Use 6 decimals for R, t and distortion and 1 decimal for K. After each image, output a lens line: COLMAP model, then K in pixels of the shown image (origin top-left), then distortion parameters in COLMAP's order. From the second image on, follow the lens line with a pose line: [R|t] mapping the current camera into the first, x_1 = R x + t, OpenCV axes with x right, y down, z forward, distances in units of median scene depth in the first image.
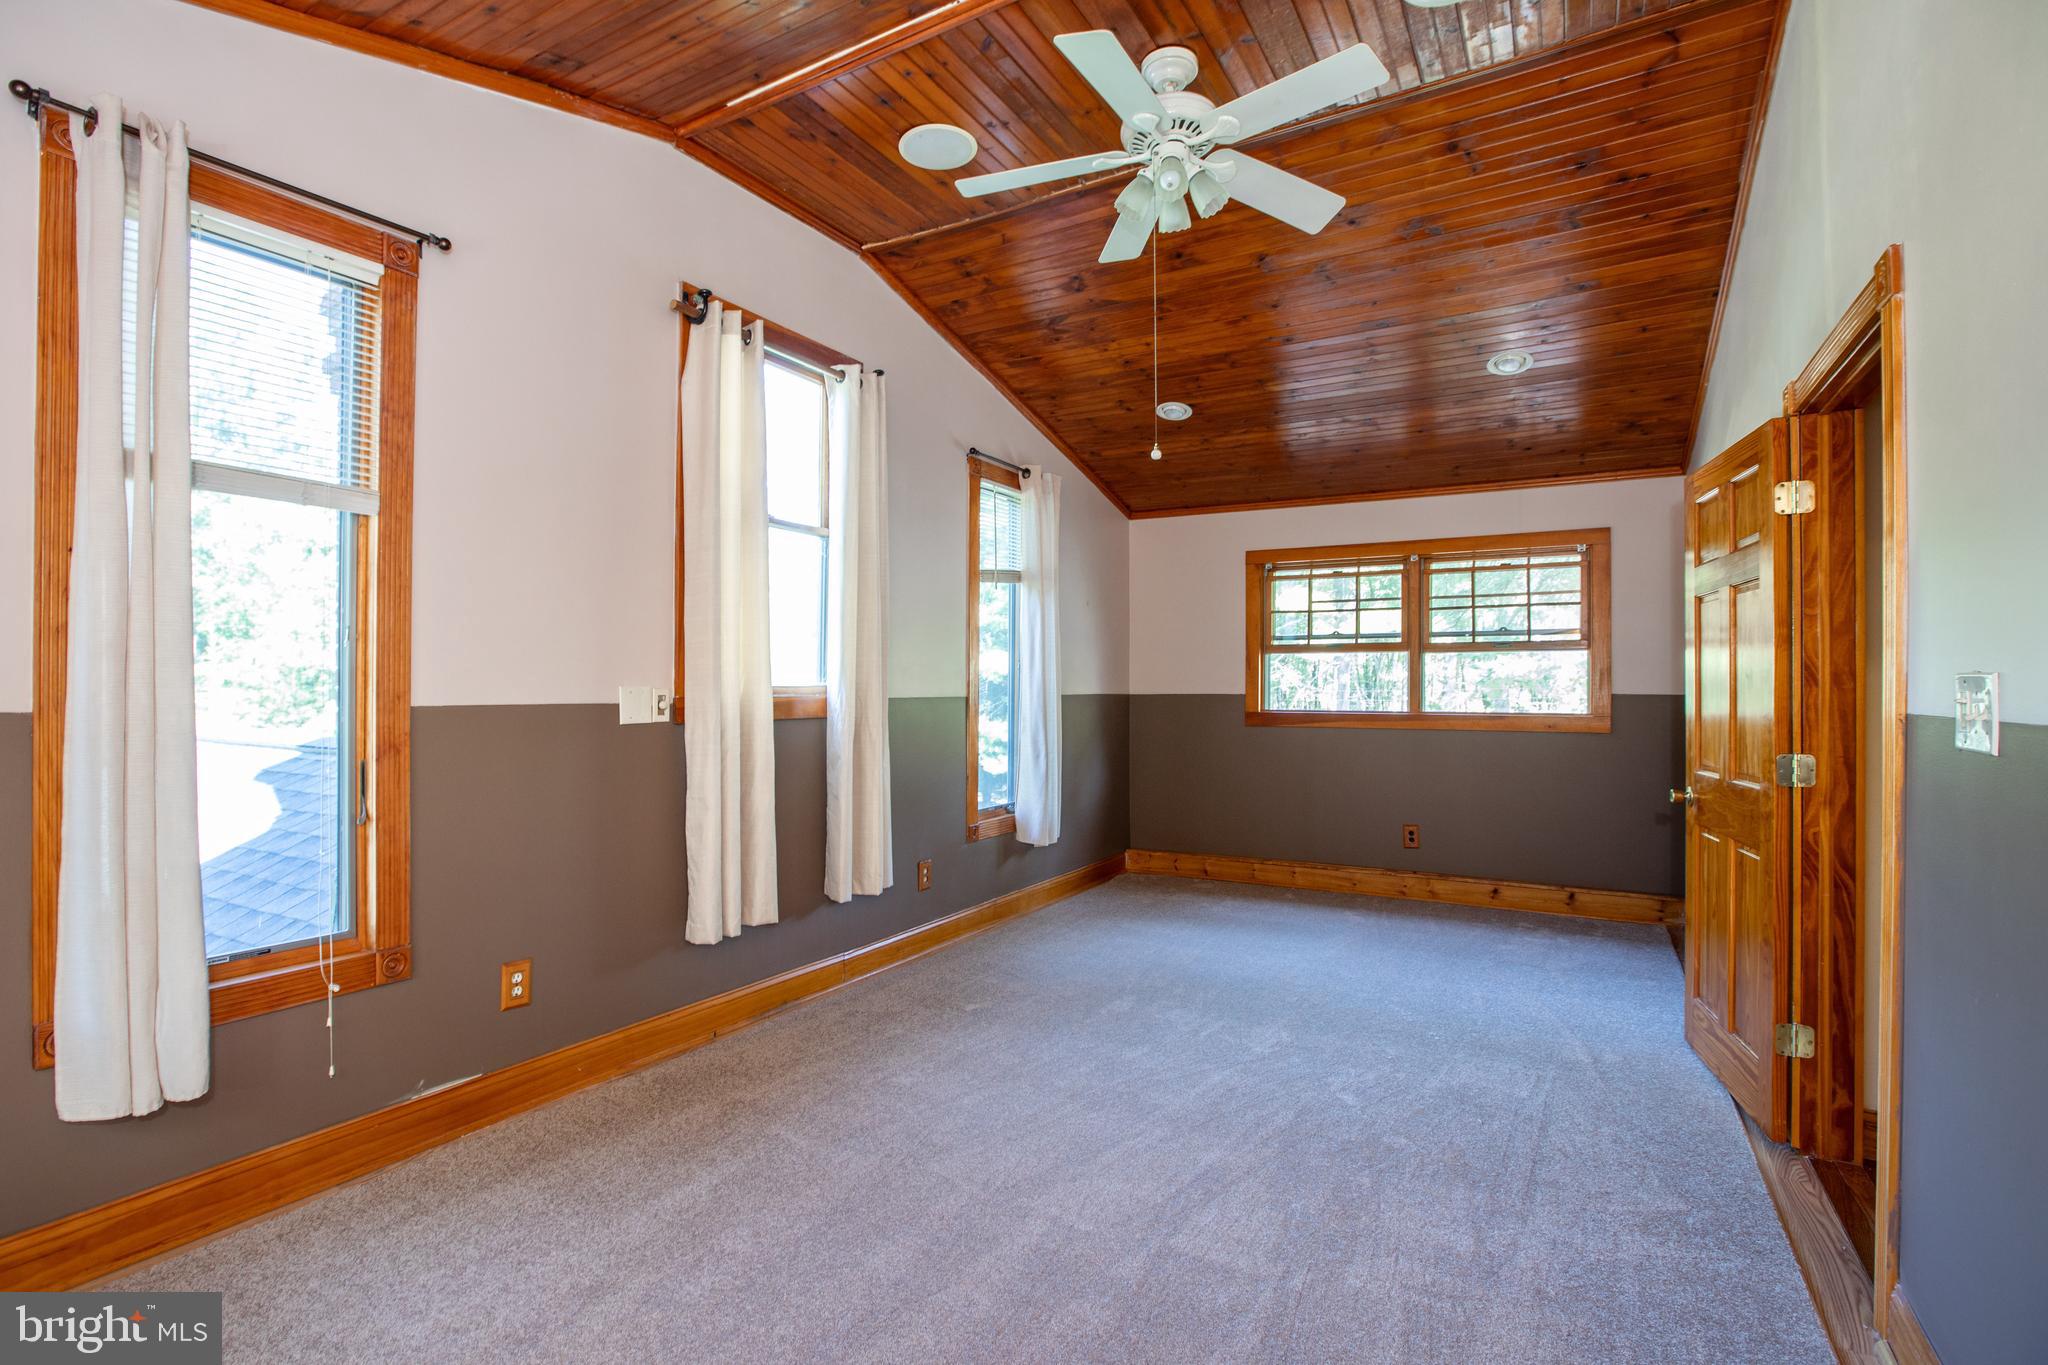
lens RADIAL K [[990.8, 0, 1027.4], [0, 990.8, 689.9], [0, 0, 1]] dist [-0.032097, 0.000568]
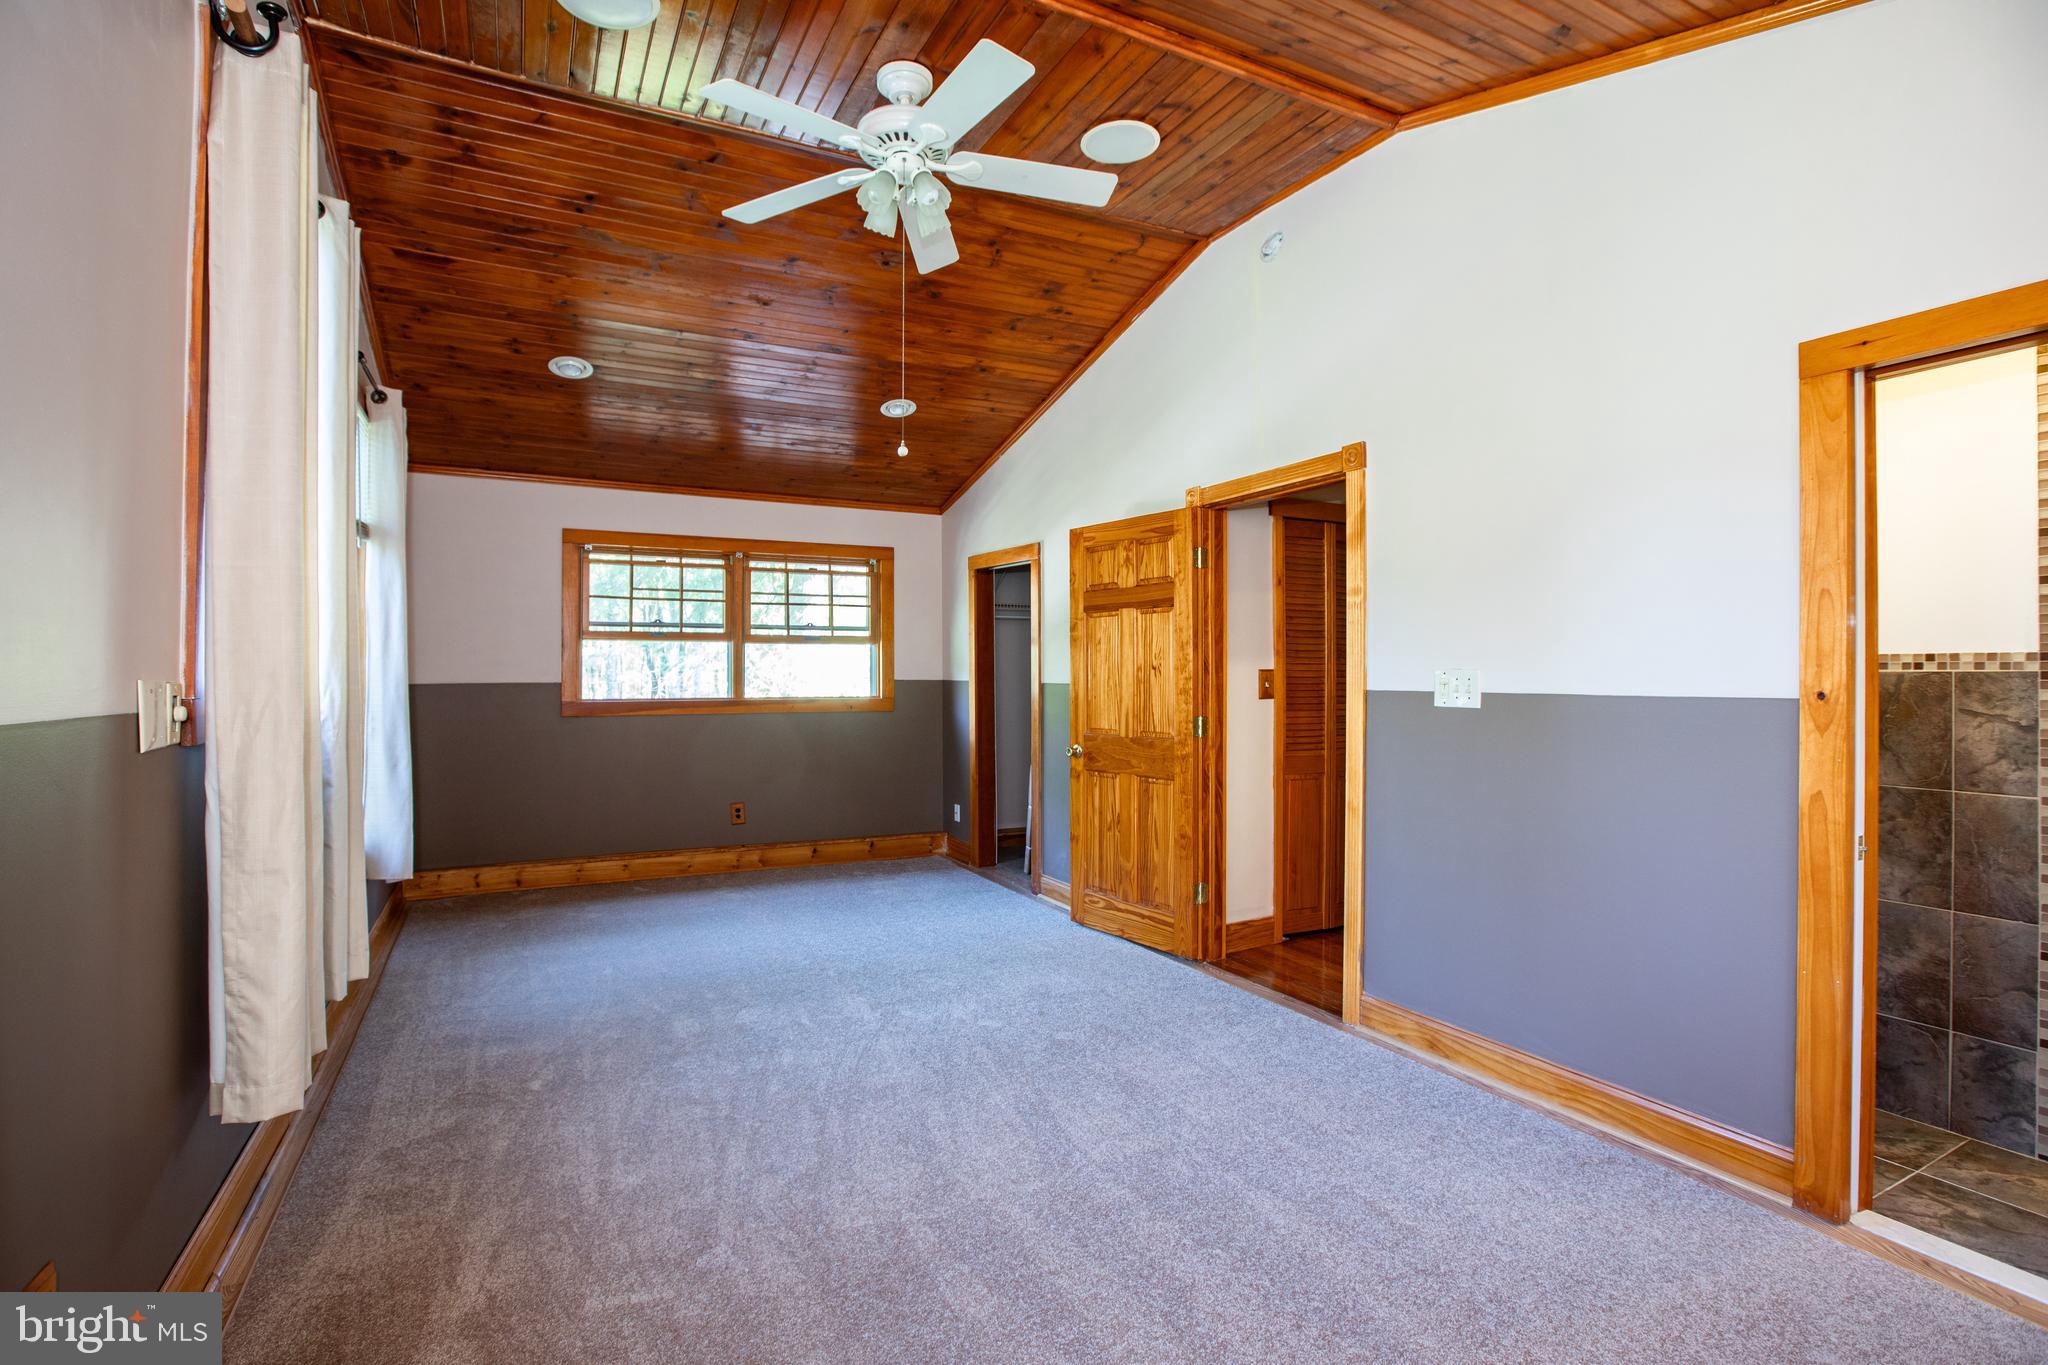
lens RADIAL K [[947.9, 0, 1015.6], [0, 947.9, 676.4], [0, 0, 1]] dist [-0.049058, 0.020548]
pose [[0.536378, -0.004155, 0.843967, -0.347729], [0.003332, 0.999991, 0.002805, -0.002960], [-0.843971, 0.001307, 0.536387, 0.205255]]
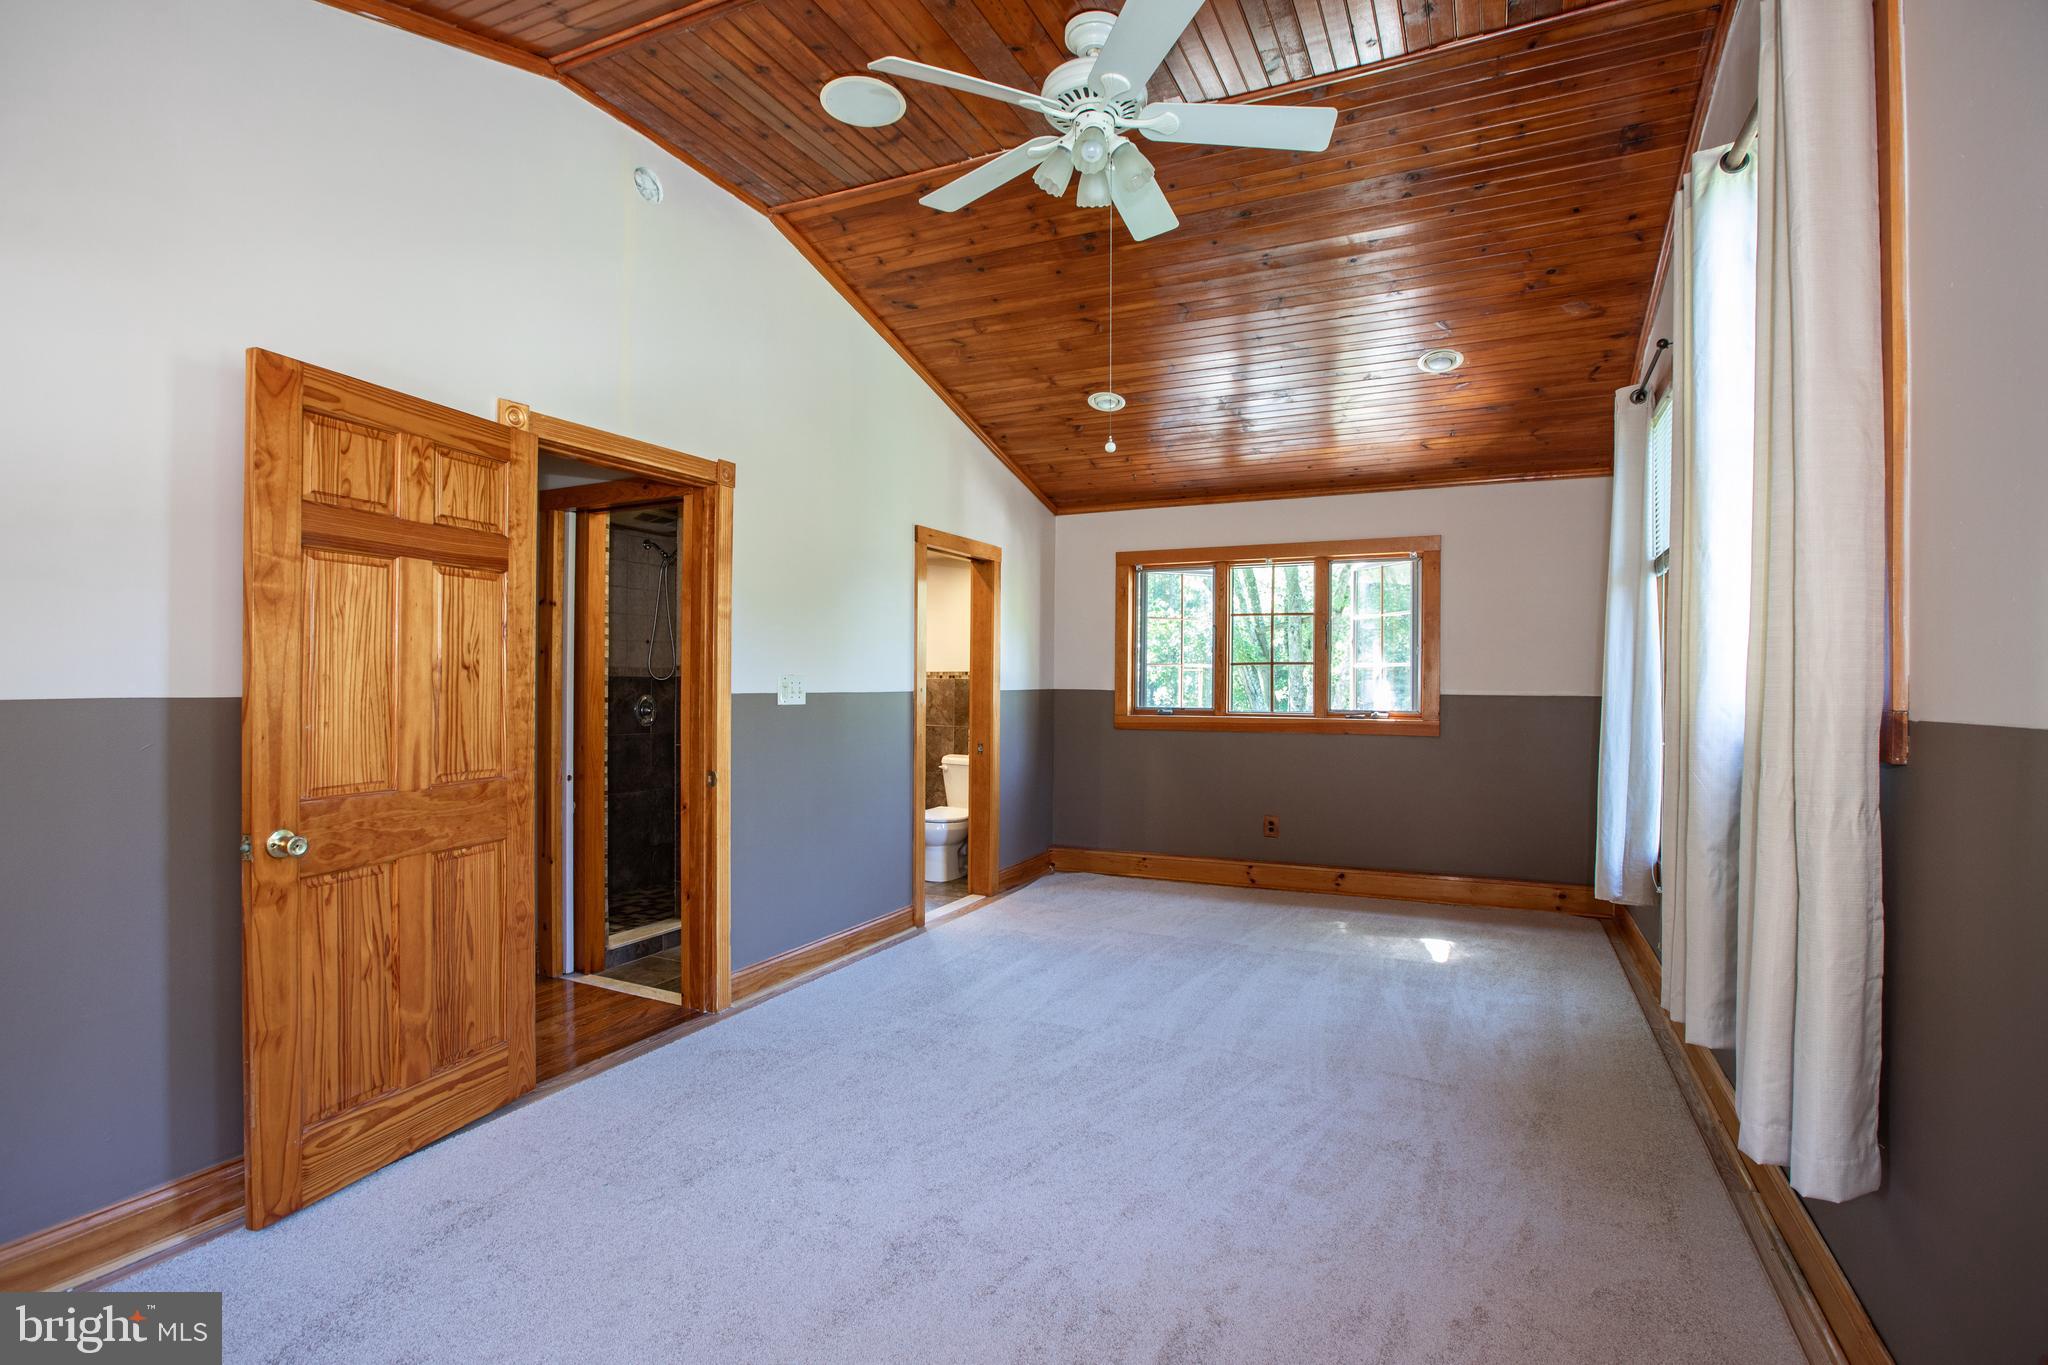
lens RADIAL K [[990.8, 0, 1027.4], [0, 990.8, 689.9], [0, 0, 1]] dist [-0.032097, 0.000568]
pose [[-0.997601, -0.007137, -0.068854, 0.151016], [-0.007908, 0.999909, 0.010927, -0.003401], [0.068770, 0.011445, -0.997567, 1.086144]]
